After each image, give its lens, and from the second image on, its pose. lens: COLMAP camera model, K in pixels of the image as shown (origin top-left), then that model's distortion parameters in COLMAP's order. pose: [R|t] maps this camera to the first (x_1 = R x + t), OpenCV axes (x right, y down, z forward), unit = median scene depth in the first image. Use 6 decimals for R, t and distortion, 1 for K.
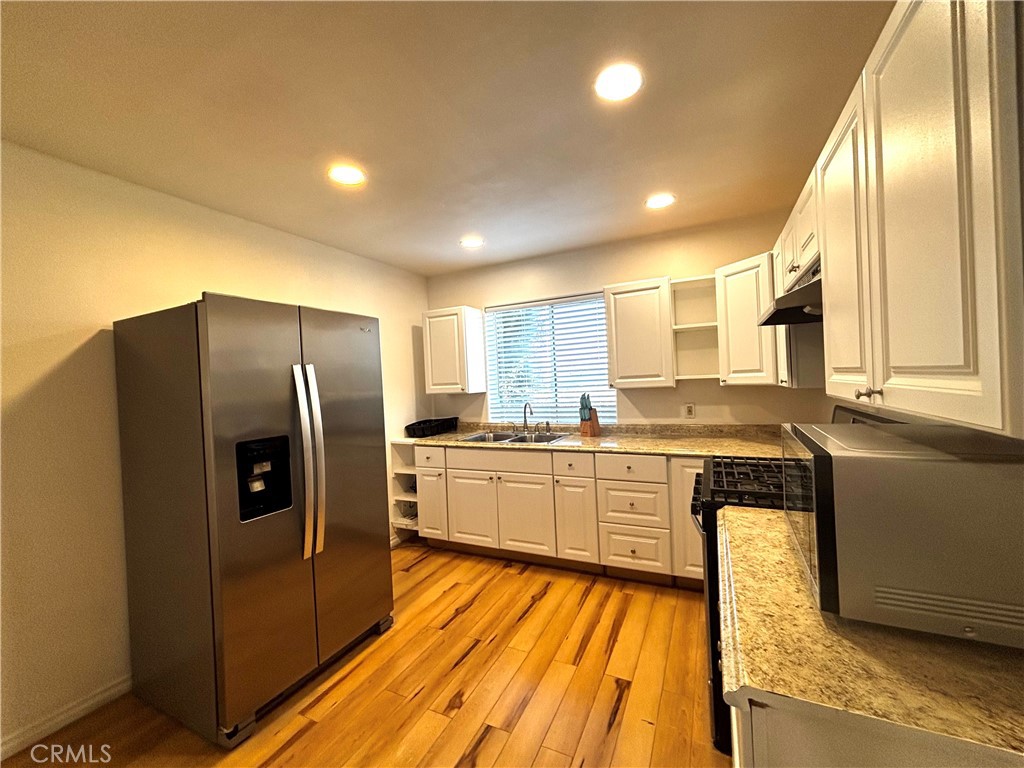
lens RADIAL K [[414.4, 0, 512.0], [0, 414.4, 384.0], [0, 0, 1]] dist [-0.001533, 0.000494]
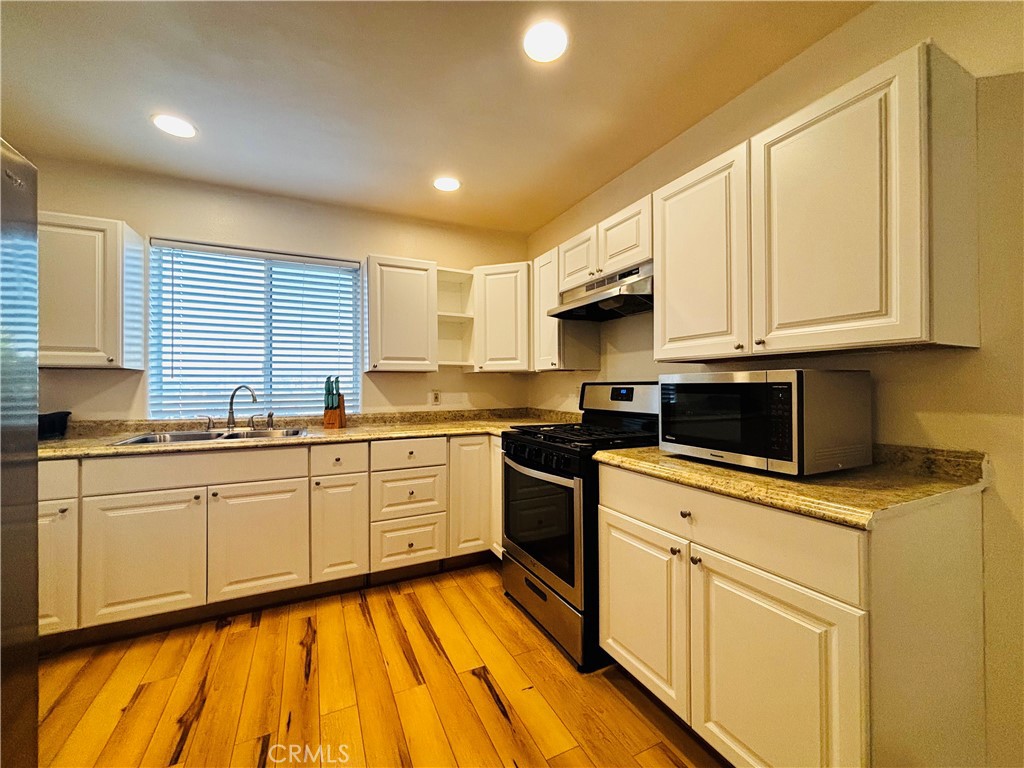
lens RADIAL K [[414.4, 0, 512.0], [0, 414.4, 384.0], [0, 0, 1]] dist [-0.001533, 0.000494]
pose [[0.616706, 0.044103, 0.785957, -0.285026], [-0.017430, 0.998950, -0.042379, 0.076514], [-0.787001, 0.012436, 0.616827, 0.234283]]
